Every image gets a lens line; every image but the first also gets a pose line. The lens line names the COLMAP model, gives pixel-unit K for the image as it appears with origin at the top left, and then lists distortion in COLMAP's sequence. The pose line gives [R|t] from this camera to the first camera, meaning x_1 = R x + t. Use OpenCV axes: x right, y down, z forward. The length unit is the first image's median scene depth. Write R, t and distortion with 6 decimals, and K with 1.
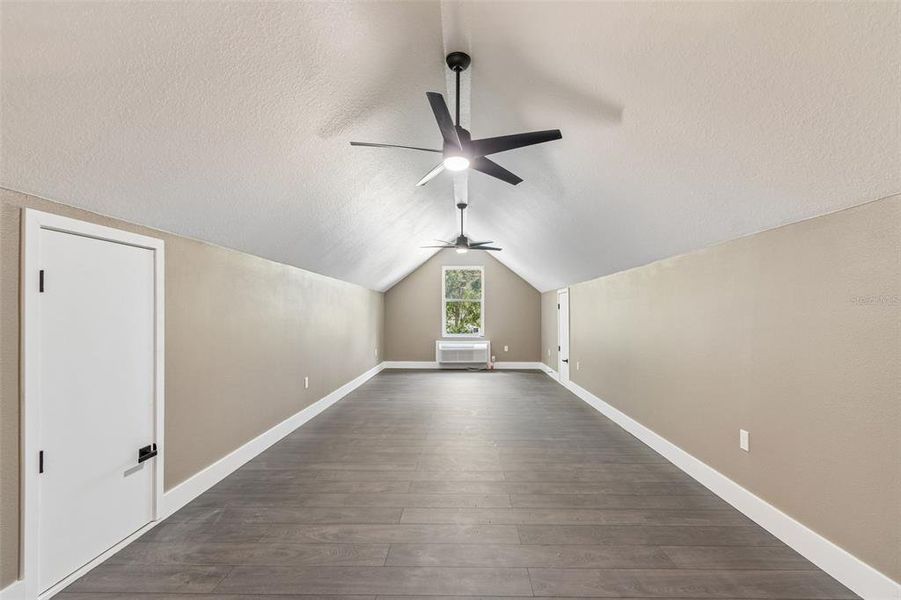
lens RADIAL K [[394.5, 0, 454.5], [0, 394.5, 308.6], [0, 0, 1]] dist [0.002621, 0.000267]
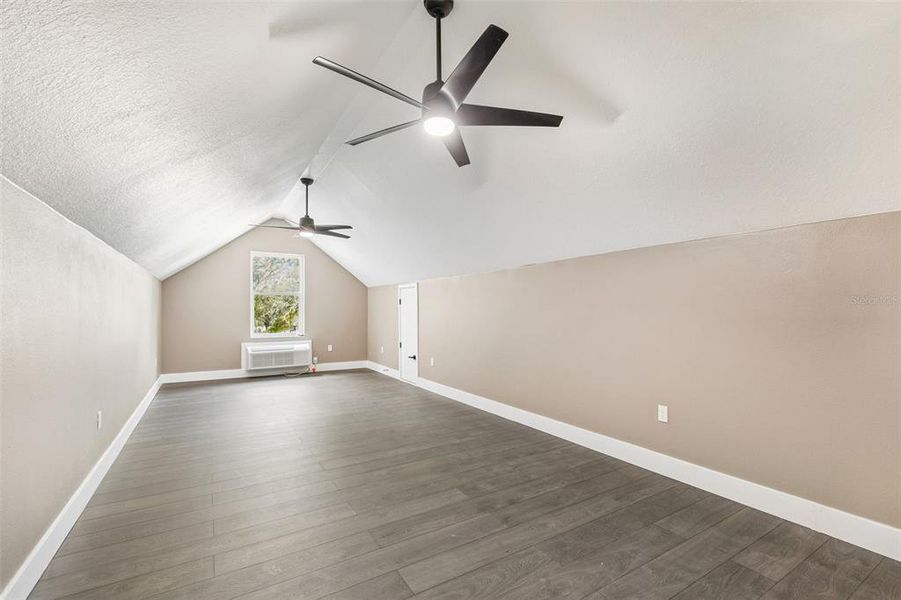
lens RADIAL K [[398.6, 0, 456.5], [0, 398.6, 301.6], [0, 0, 1]] dist [0.000397, 0.000078]
pose [[0.847000, 0.007978, 0.531533, -0.125964], [-0.004529, 0.999959, -0.007791, 0.001267], [-0.531574, 0.004192, 0.847001, 0.086971]]
